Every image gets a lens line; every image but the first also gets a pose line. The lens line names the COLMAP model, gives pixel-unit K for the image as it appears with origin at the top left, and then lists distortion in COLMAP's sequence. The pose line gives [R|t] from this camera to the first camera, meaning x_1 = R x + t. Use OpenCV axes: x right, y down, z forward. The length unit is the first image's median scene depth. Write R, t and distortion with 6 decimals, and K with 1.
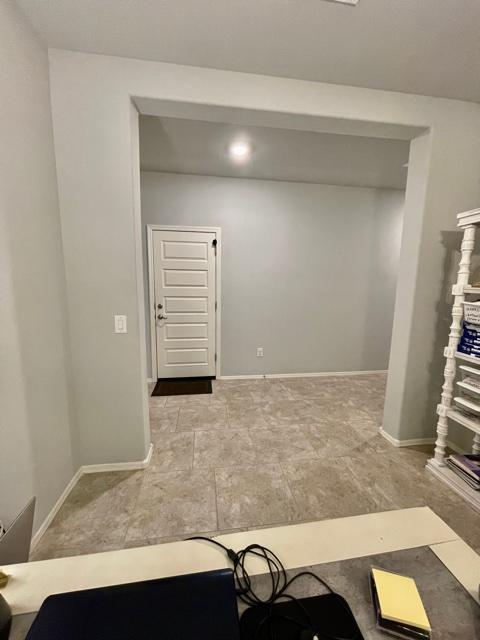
lens RADIAL K [[257.6, 0, 244.0], [0, 257.6, 320.4], [0, 0, 1]] dist [0.004406, 0.000185]
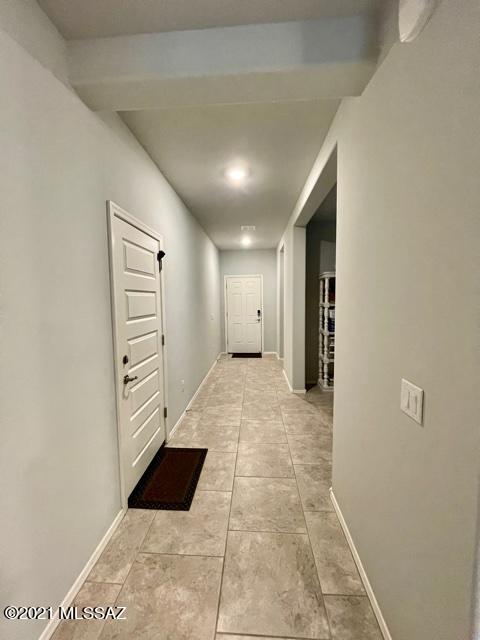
lens RADIAL K [[257.6, 0, 240.7], [0, 257.6, 314.5], [0, 0, 1]] dist [0.004406, 0.000185]
pose [[0.203160, -0.079323, 0.975927, -0.866121], [0.158836, 0.986181, 0.047091, -0.145220], [-0.966177, 0.145445, 0.212952, 0.706797]]
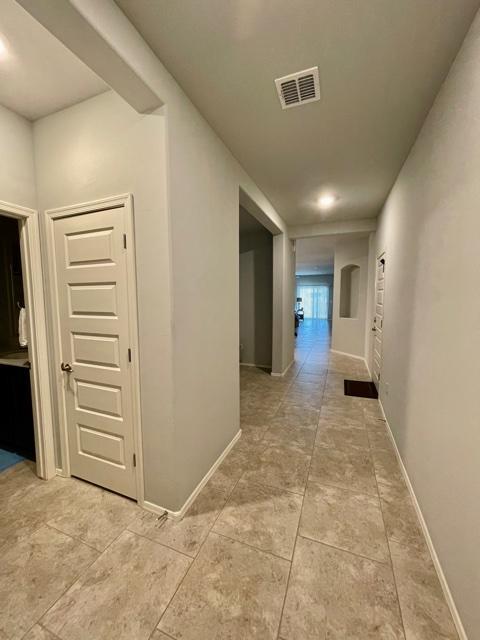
lens RADIAL K [[257.6, 0, 237.7], [0, 257.6, 318.8], [0, 0, 1]] dist [0.004406, 0.000185]
pose [[-0.506996, 0.061703, -0.859737, 1.156943], [-0.135611, 0.979302, 0.150256, -0.173409], [0.851213, 0.192769, -0.488135, 1.137270]]
